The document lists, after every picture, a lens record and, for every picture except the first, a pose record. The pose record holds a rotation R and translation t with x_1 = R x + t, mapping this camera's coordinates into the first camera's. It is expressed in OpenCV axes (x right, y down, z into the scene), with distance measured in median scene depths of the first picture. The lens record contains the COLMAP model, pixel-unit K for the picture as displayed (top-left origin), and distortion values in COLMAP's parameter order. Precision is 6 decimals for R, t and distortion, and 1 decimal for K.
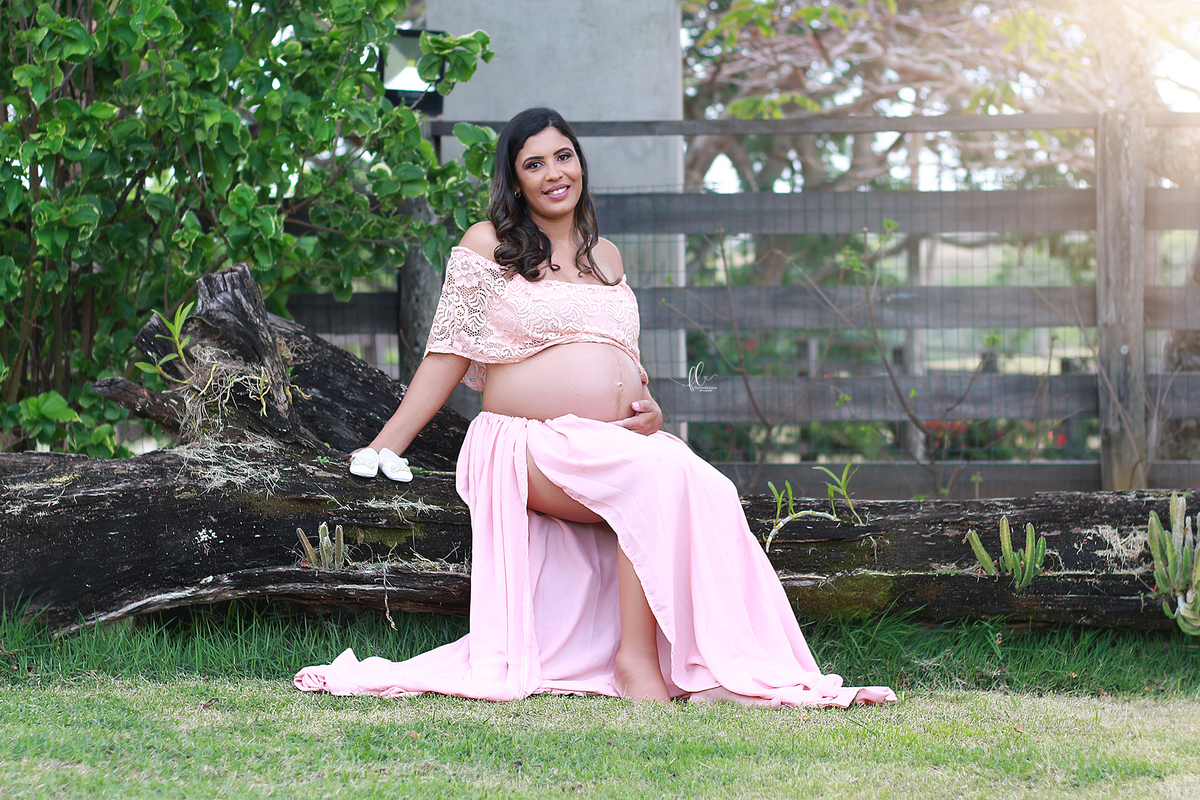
lens RADIAL K [[2701.1, 0, 599.4], [0, 2701.1, 369.8], [0, 0, 1]] dist [-0.075250, -0.109260]
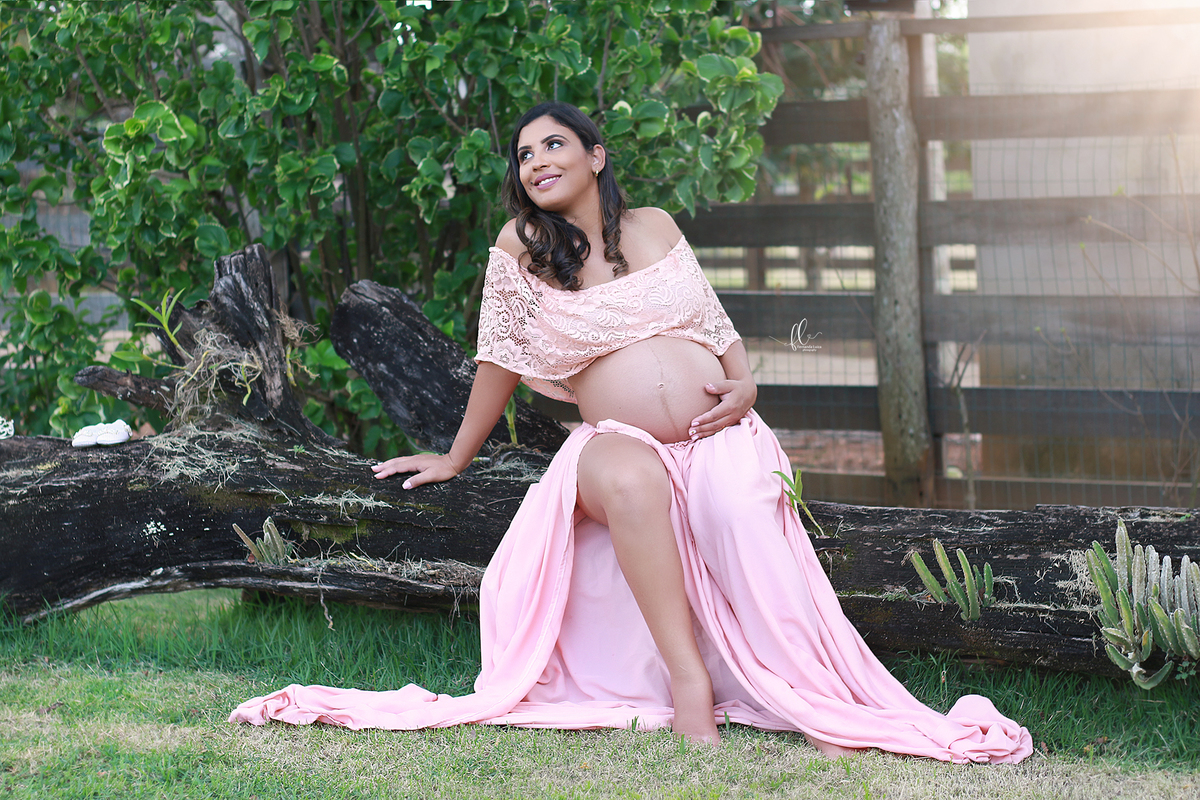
lens RADIAL K [[2761.5, 0, 600.0], [0, 2761.5, 400.0], [0, 0, 1]] dist [-0.061919, -0.310414]
pose [[0.893798, 0.019374, -0.448051, 0.447569], [0.017717, 0.996761, 0.078442, -0.061713], [0.448119, -0.078049, 0.890560, 0.159898]]
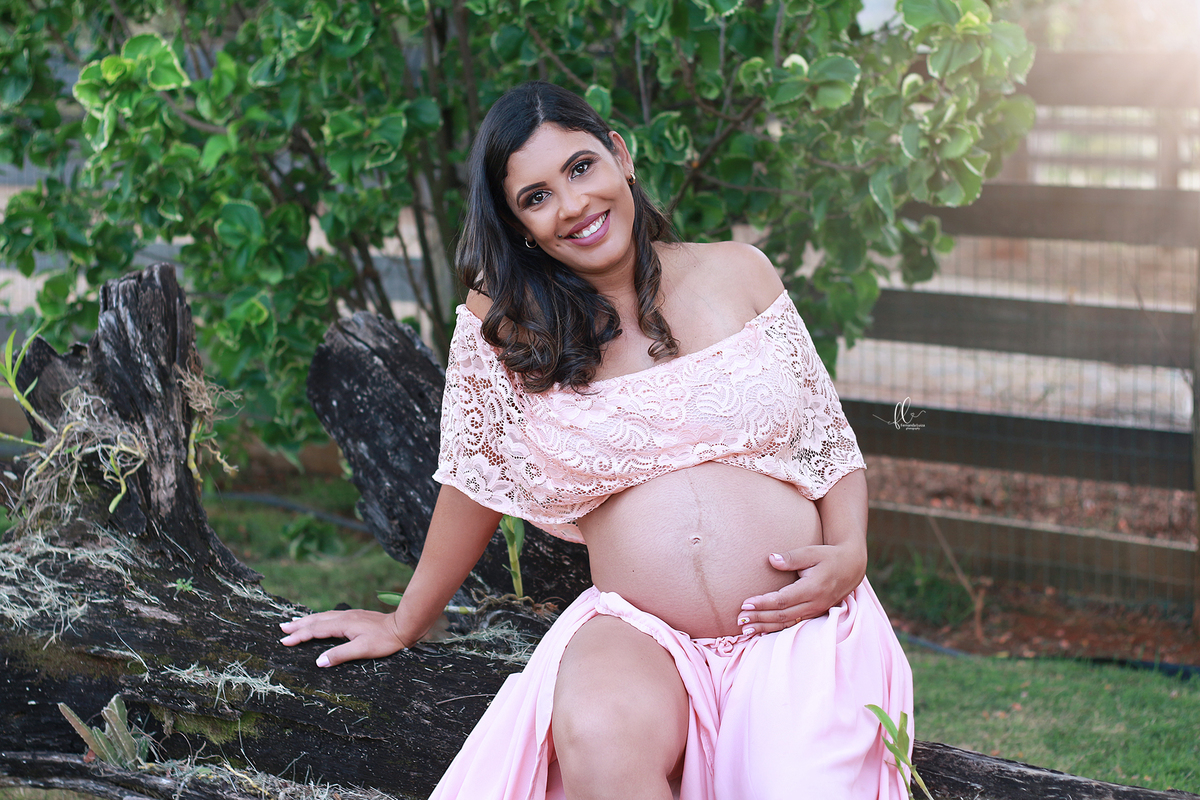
lens RADIAL K [[2761.5, 0, 600.0], [0, 2761.5, 400.0], [0, 0, 1]] dist [-0.061919, -0.310414]
pose [[0.811926, 0.079665, -0.578299, 0.356793], [-0.017209, 0.993480, 0.112698, -0.086927], [0.583507, -0.081551, 0.808003, 0.536281]]
